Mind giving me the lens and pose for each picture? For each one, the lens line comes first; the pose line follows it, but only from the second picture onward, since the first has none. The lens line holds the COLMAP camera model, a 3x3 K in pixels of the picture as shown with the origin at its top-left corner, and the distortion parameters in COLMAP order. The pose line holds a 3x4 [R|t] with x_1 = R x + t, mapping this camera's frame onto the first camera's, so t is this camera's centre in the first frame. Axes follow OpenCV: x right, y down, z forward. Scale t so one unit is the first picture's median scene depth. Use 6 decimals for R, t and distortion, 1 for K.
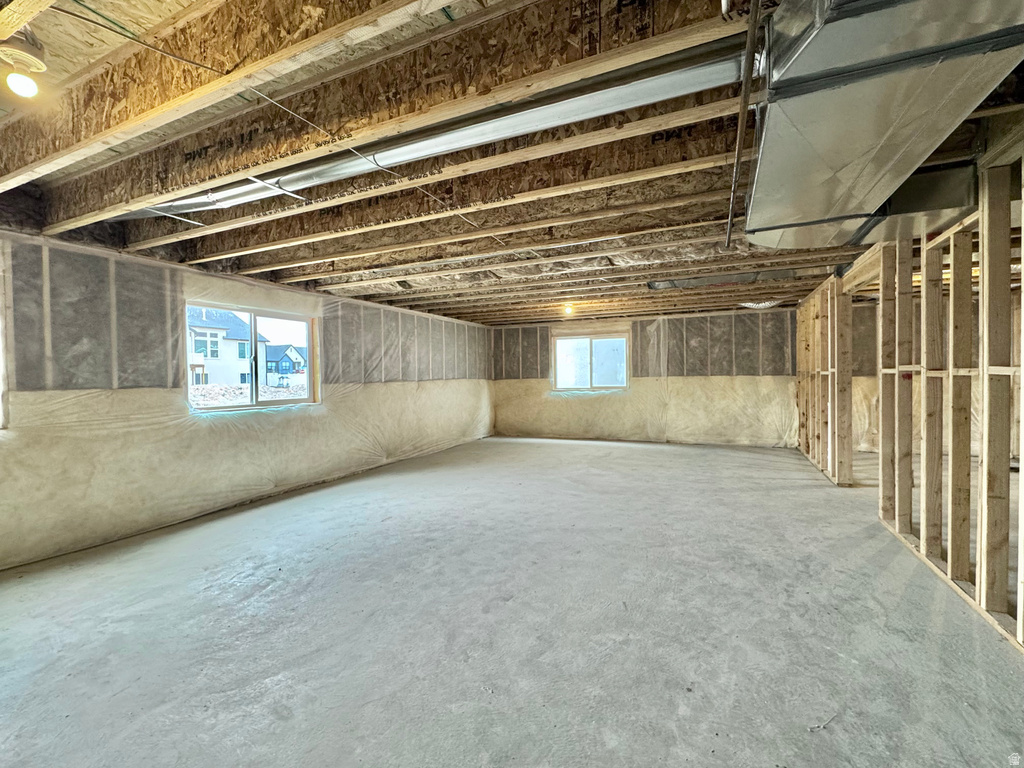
lens RADIAL K [[452.6, 0, 512.0], [0, 452.6, 384.0], [0, 0, 1]] dist [-0.000981, 0.000346]
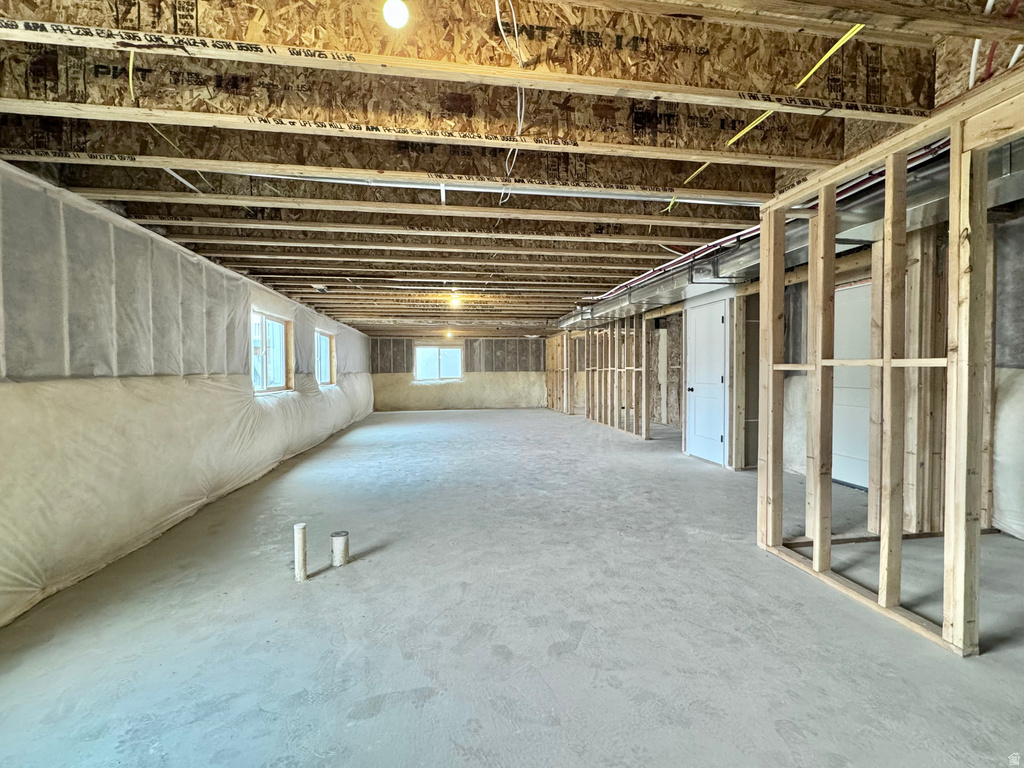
lens RADIAL K [[452.6, 0, 512.0], [0, 452.6, 384.0], [0, 0, 1]] dist [-0.000981, 0.000346]
pose [[0.835465, -0.007281, 0.549495, -0.558306], [0.005704, 0.999973, 0.004578, 0.024554], [-0.549514, -0.000691, 0.835484, -0.555804]]
